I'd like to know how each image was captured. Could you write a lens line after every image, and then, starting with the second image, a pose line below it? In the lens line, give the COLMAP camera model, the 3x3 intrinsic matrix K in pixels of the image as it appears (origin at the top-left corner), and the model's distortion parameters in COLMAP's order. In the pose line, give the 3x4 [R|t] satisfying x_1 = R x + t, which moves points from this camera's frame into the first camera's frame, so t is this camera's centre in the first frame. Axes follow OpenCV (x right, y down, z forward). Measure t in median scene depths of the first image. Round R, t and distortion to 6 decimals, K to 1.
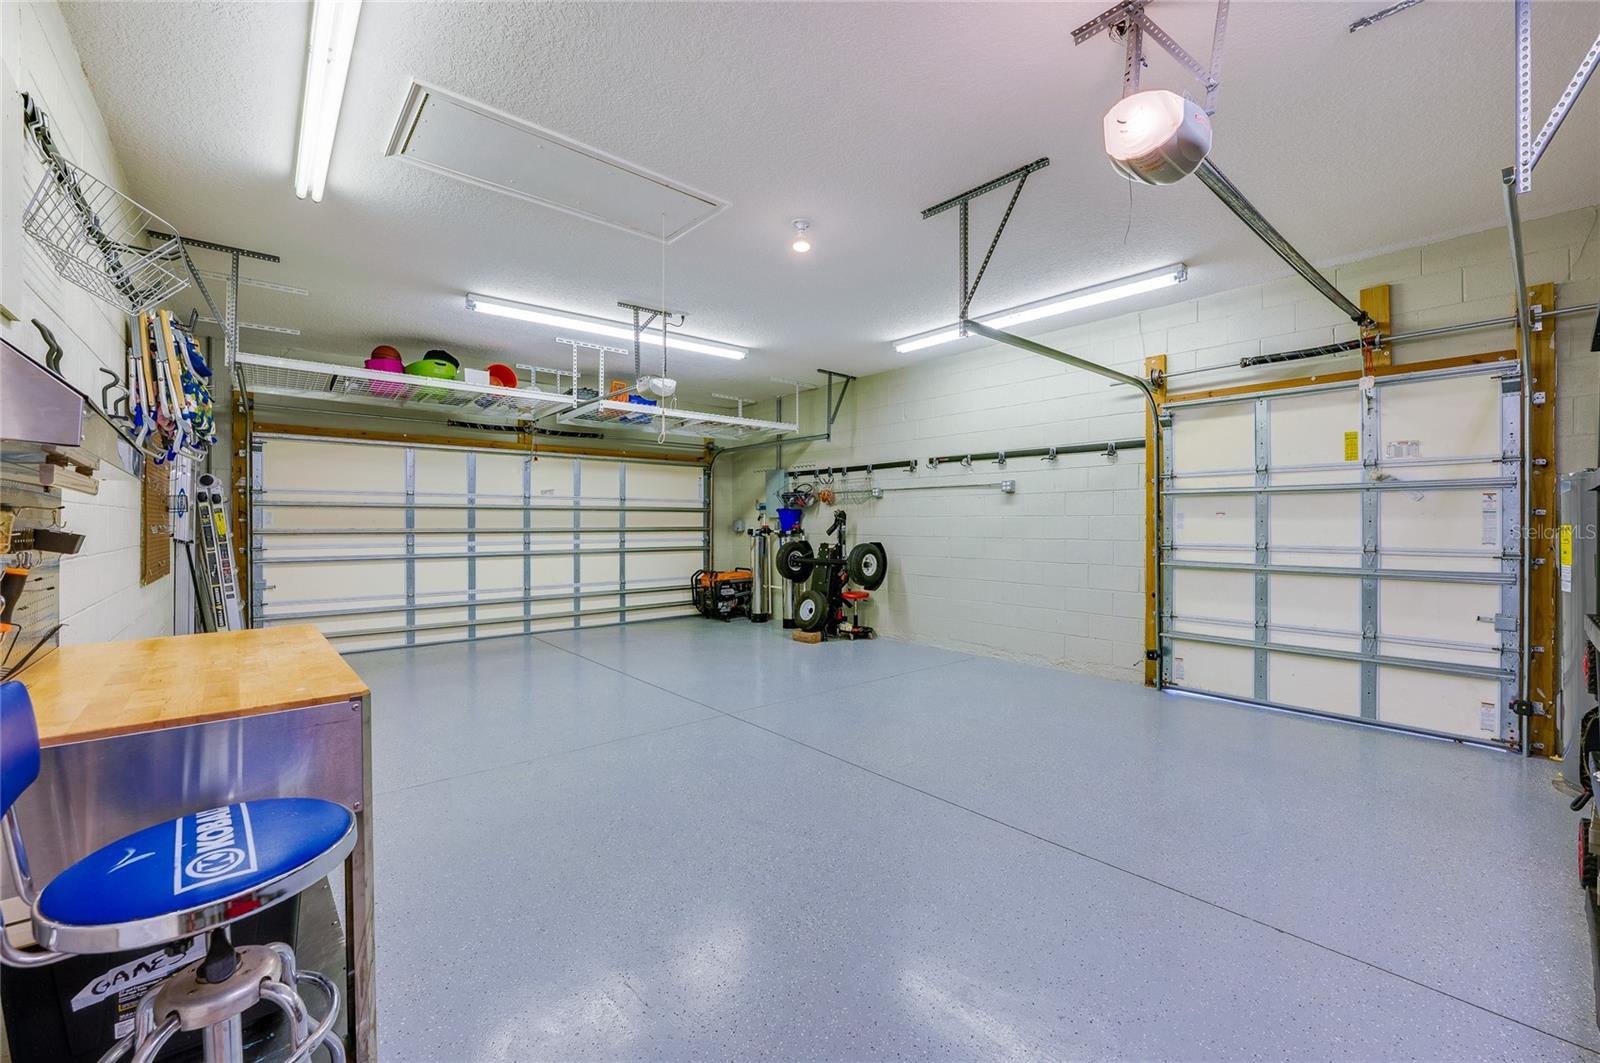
lens RADIAL K [[631.0, 0, 790.3], [0, 631.0, 529.4], [0, 0, 1]] dist [-0.010361, 0.000167]
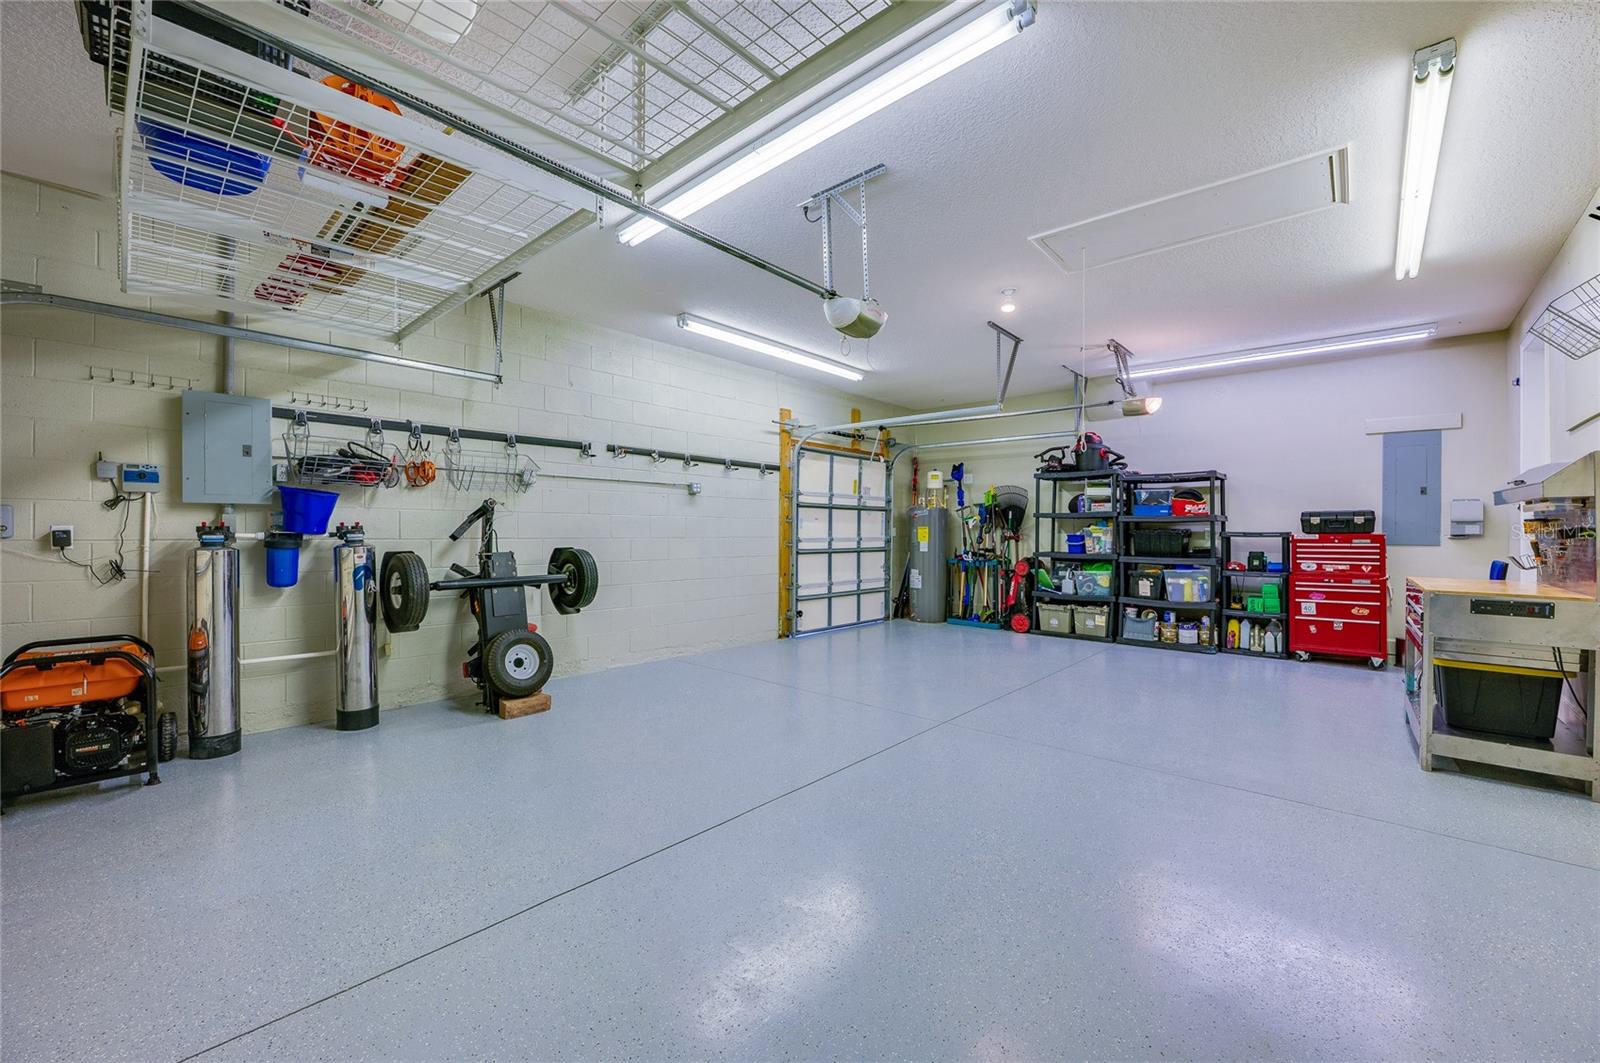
lens RADIAL K [[648.2, 0, 795.4], [0, 648.2, 529.4], [0, 0, 1]] dist [-0.014866, -0.000372]
pose [[-0.142256, 0.006438, 0.989809, -0.741569], [0.012266, 0.999914, -0.004741, 0.007381], [-0.989754, 0.011466, -0.142323, 0.983245]]
